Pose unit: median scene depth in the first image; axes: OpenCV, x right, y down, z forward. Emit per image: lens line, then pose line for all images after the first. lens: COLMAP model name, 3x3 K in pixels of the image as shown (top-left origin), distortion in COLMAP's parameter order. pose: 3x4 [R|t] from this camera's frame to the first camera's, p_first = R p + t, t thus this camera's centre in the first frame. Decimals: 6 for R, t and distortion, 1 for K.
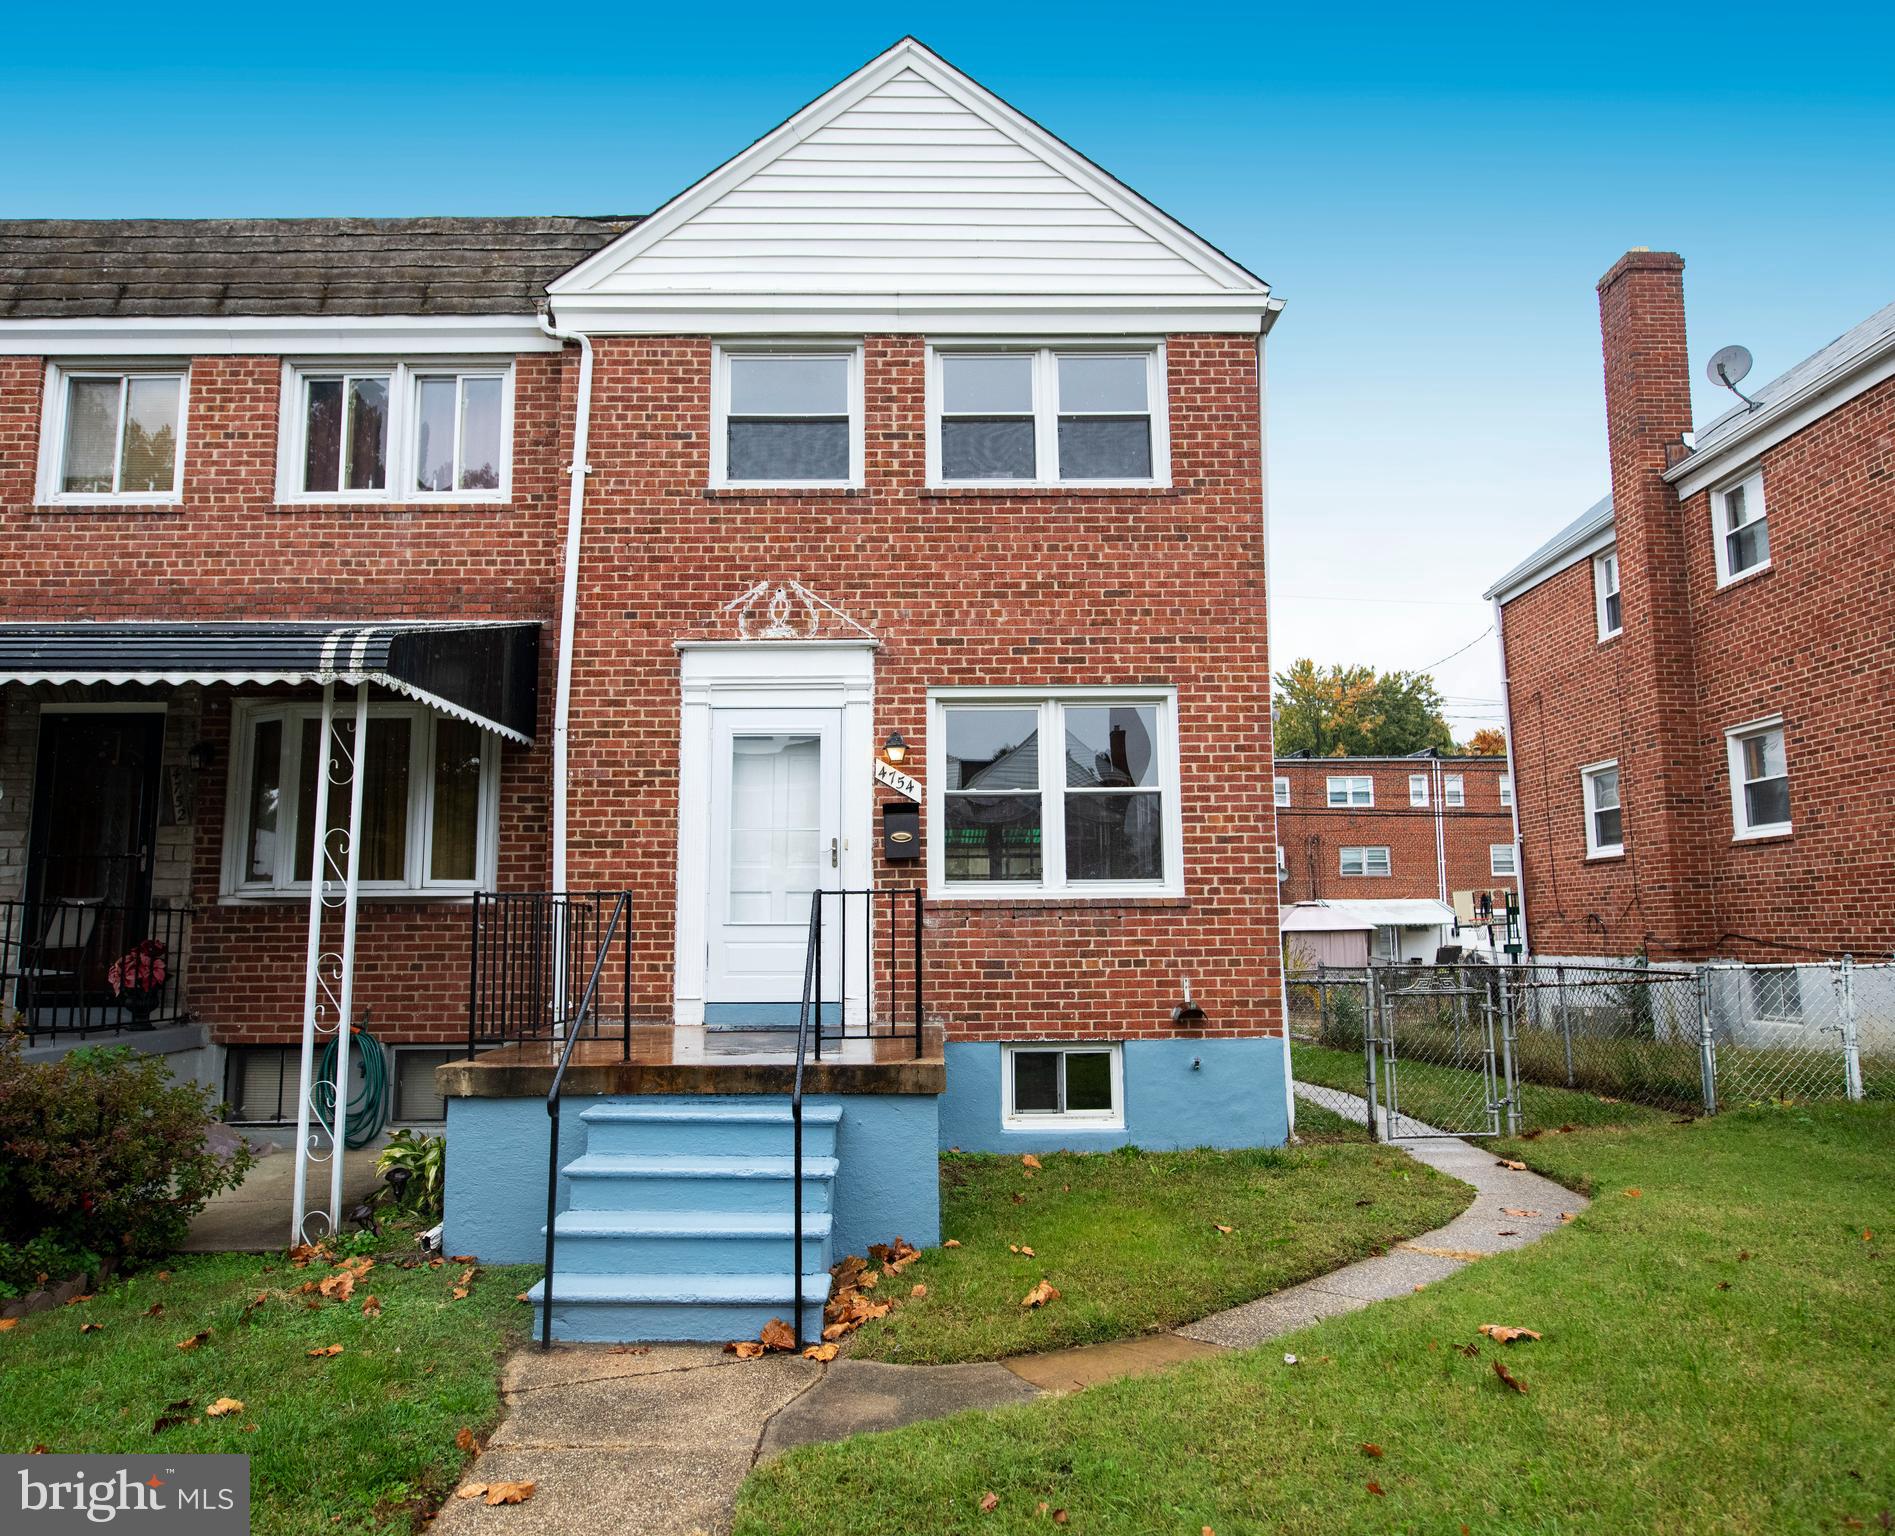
lens RADIAL K [[1318.6, 0, 947.5], [0, 1318.6, 768.0], [0, 0, 1]] dist [-0.000432, -0.000640]
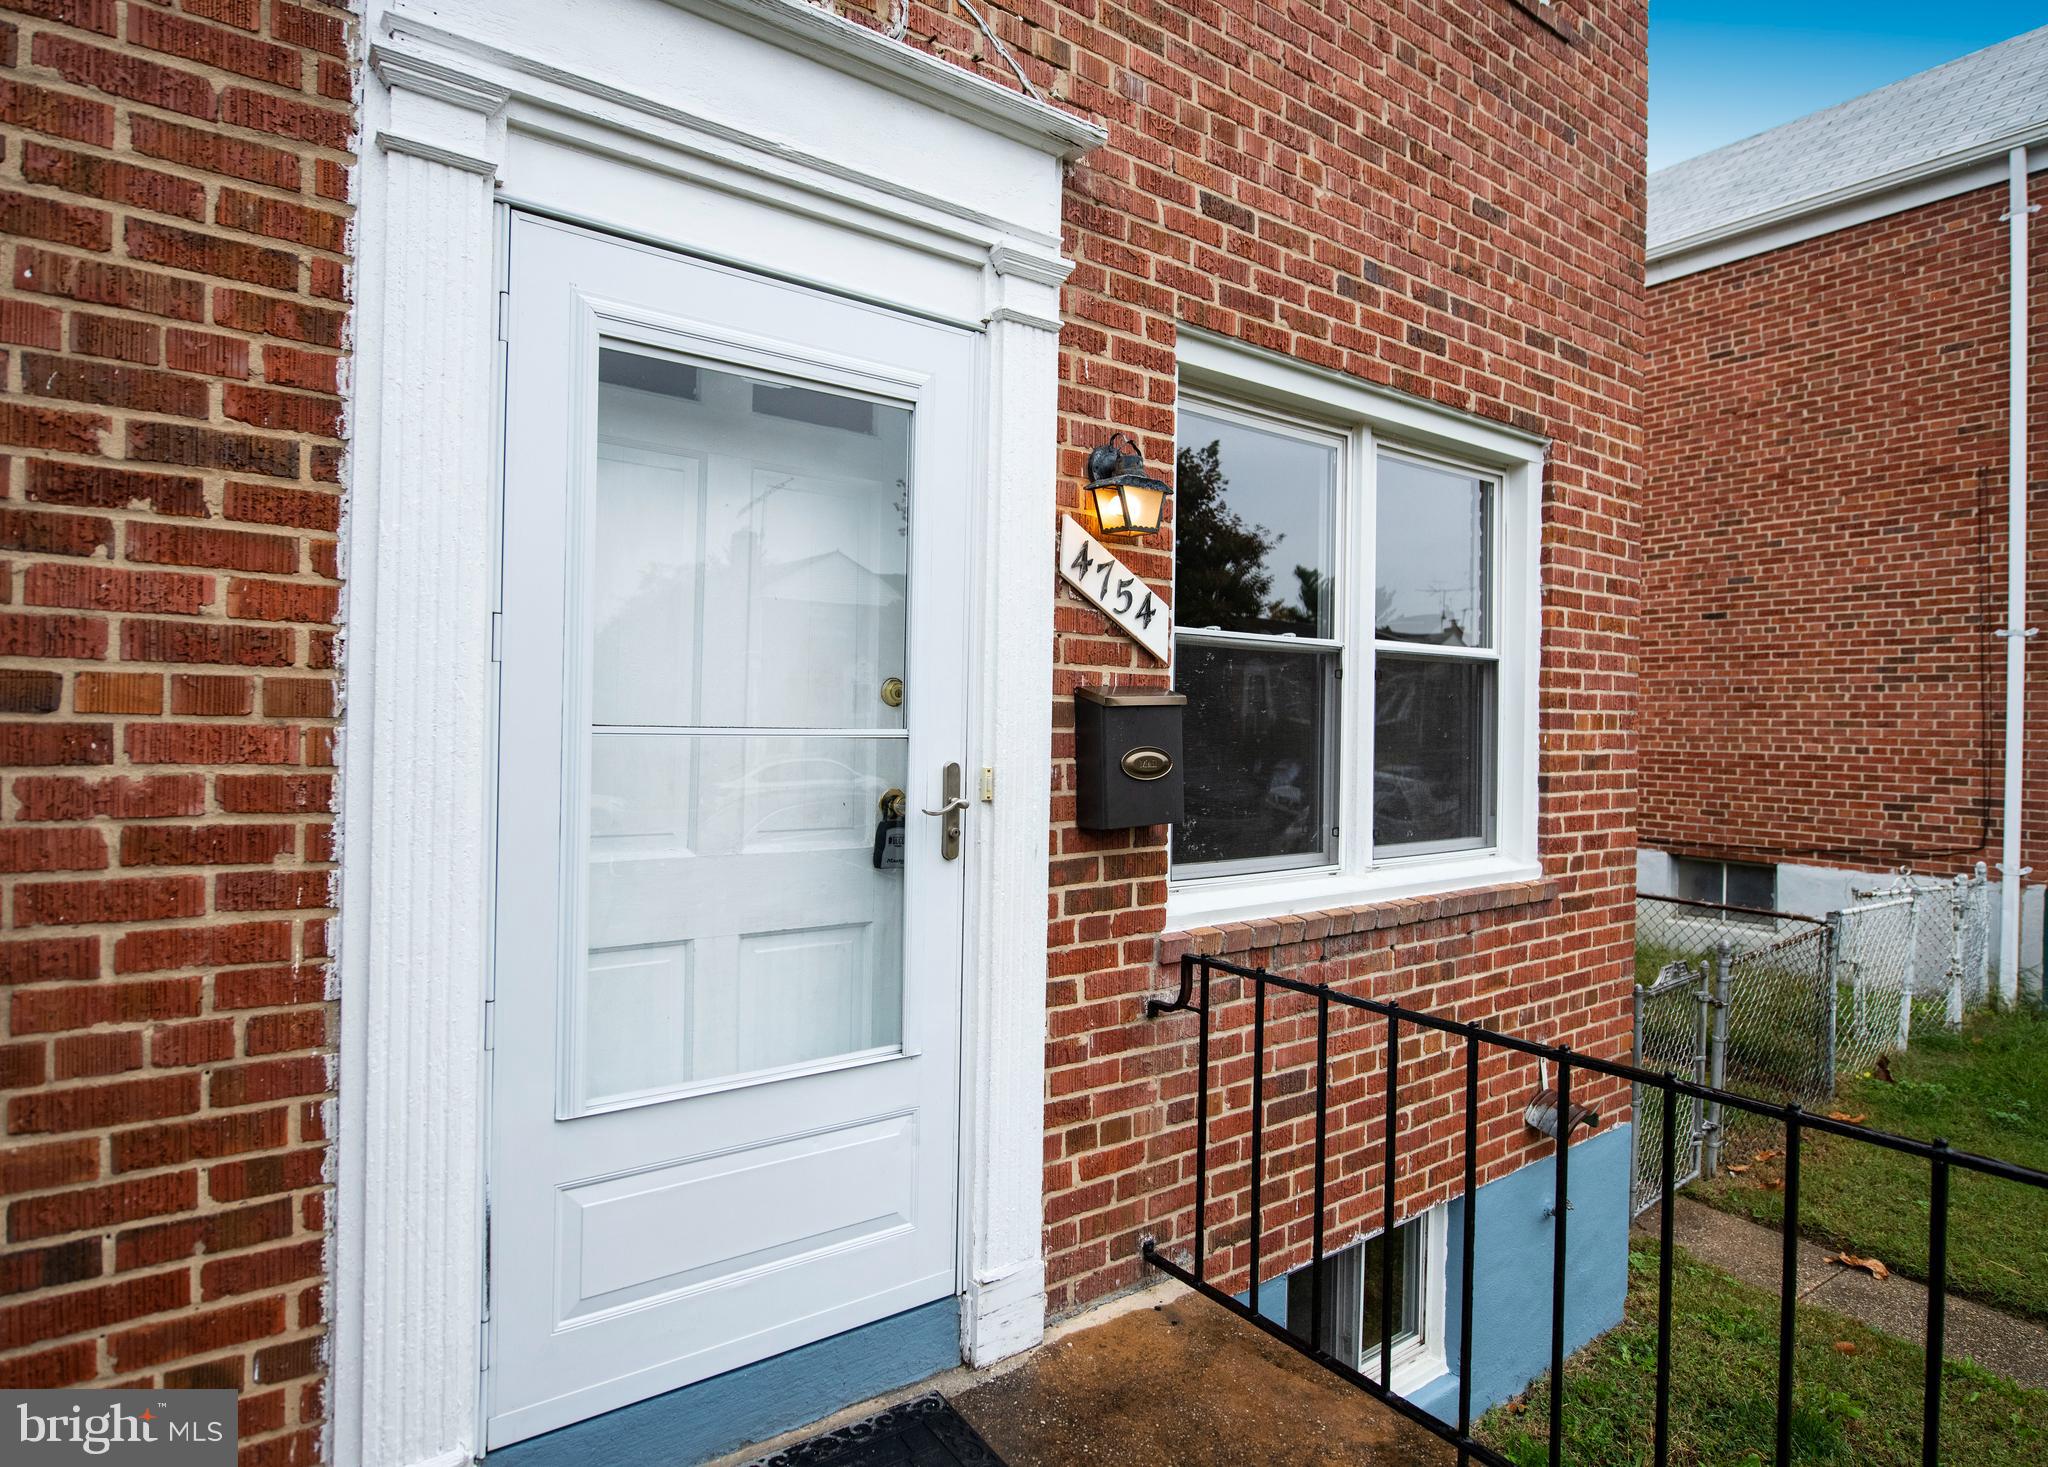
lens RADIAL K [[1083.2, 0, 1026.2], [0, 1083.2, 722.2], [0, 0, 1]] dist [-0.008153, -0.001217]
pose [[0.816615, 0.019396, 0.576857, -0.209424], [-0.094459, 0.990451, 0.100416, 0.017021], [-0.569401, -0.136491, 0.810649, 0.773627]]
